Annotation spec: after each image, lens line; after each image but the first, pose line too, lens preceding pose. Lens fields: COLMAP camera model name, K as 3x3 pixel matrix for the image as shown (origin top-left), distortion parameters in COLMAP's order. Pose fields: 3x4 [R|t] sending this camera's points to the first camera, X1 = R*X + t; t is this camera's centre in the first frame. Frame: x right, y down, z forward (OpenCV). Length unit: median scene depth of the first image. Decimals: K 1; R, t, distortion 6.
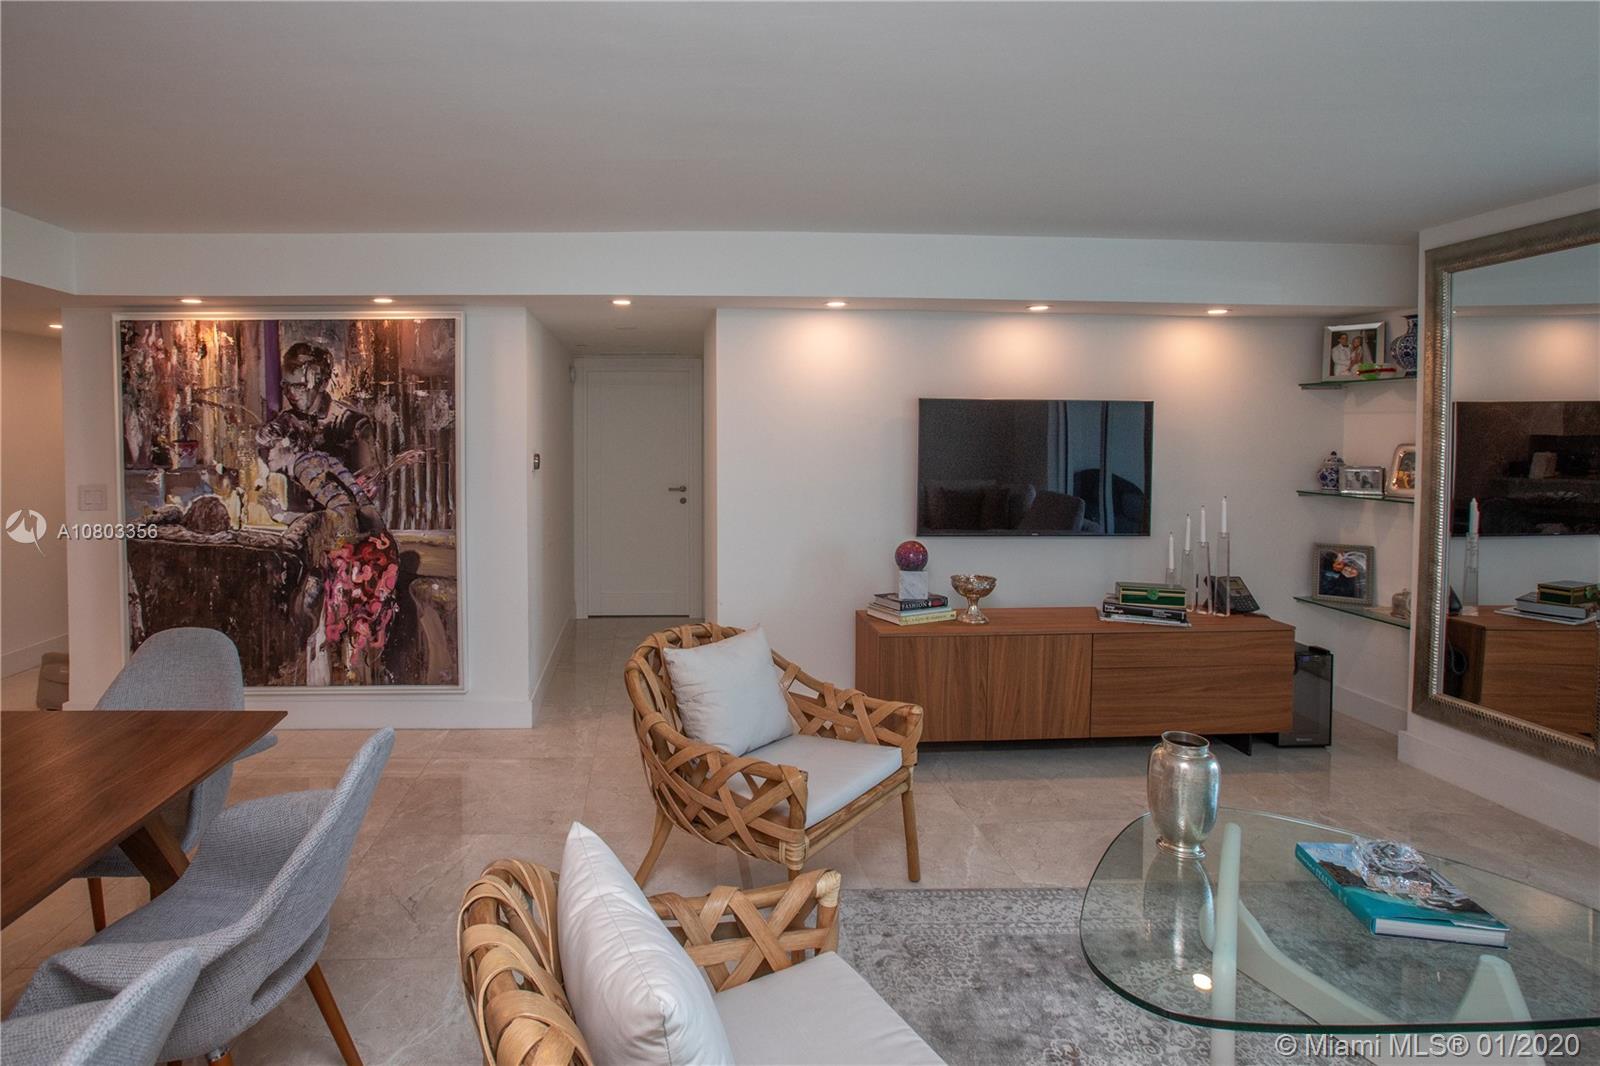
lens RADIAL K [[840.6, 0, 699.6], [0, 840.6, 452.8], [0, 0, 1]] dist [-0.049406, 0.019681]
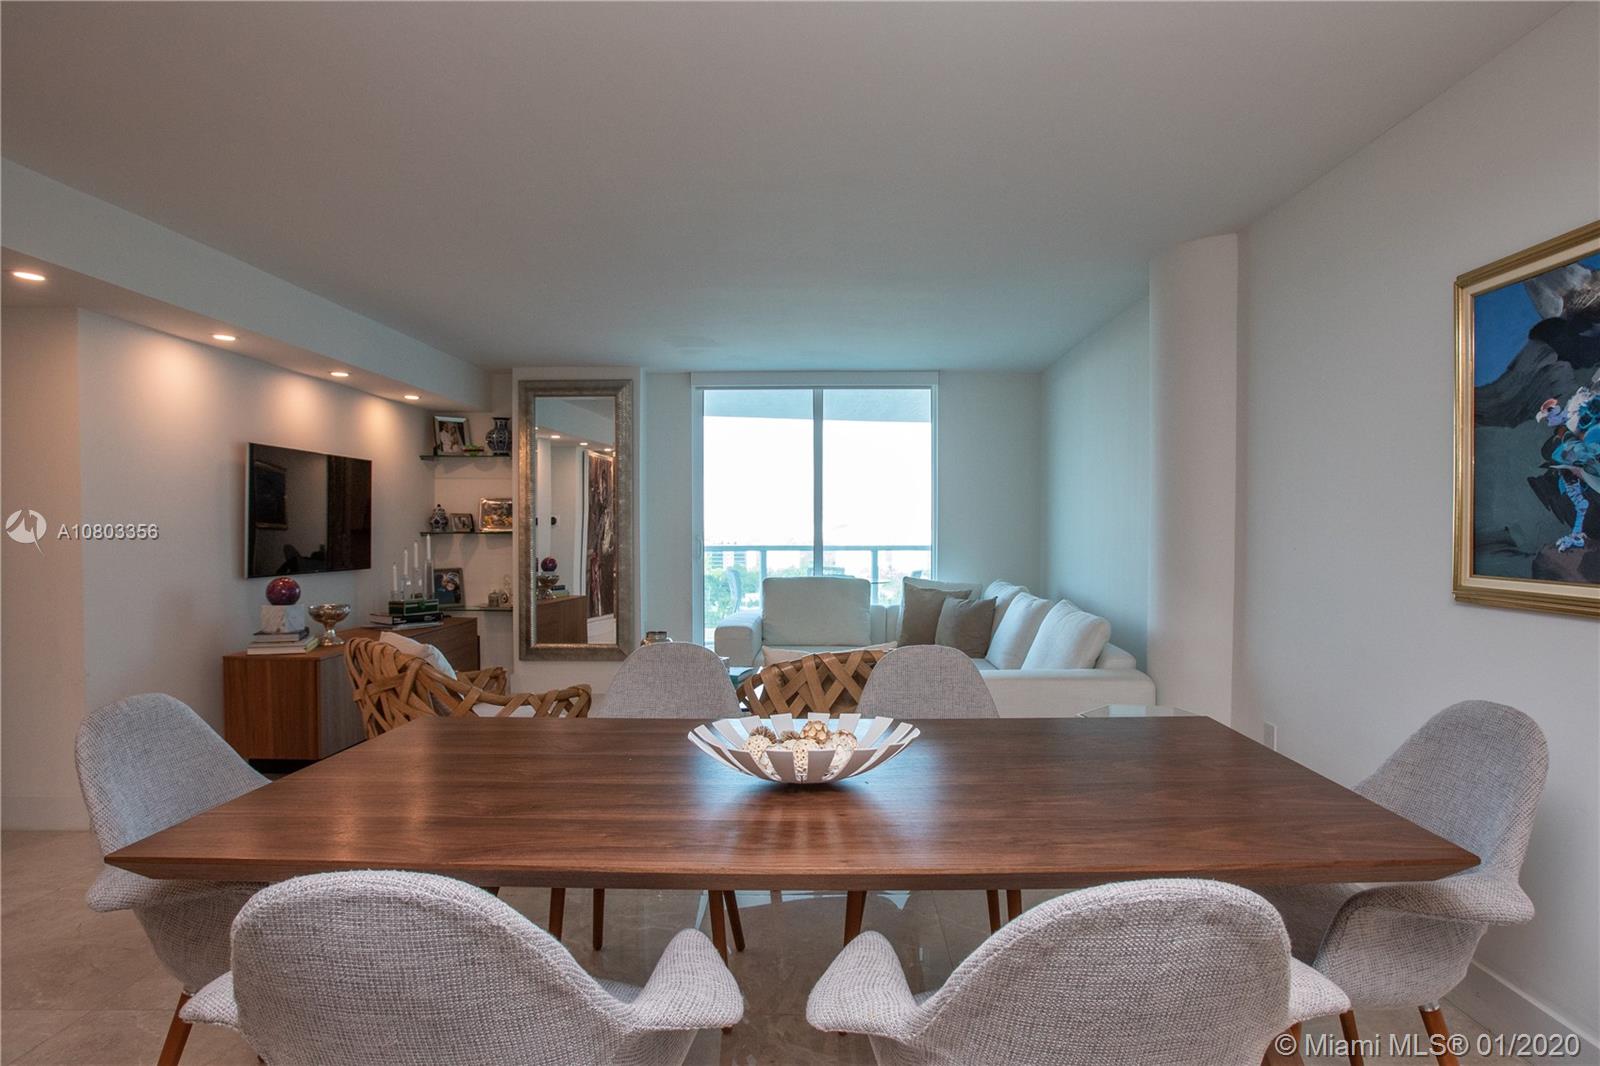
lens RADIAL K [[900.5, 0, 821.7], [0, 900.5, 541.3], [0, 0, 1]] dist [-0.000388, -0.000113]
pose [[0.067601, -0.019476, 0.997522, -0.834279], [0.023792, 0.999557, 0.017904, 0.056338], [-0.997429, 0.022523, 0.068034, 0.249414]]
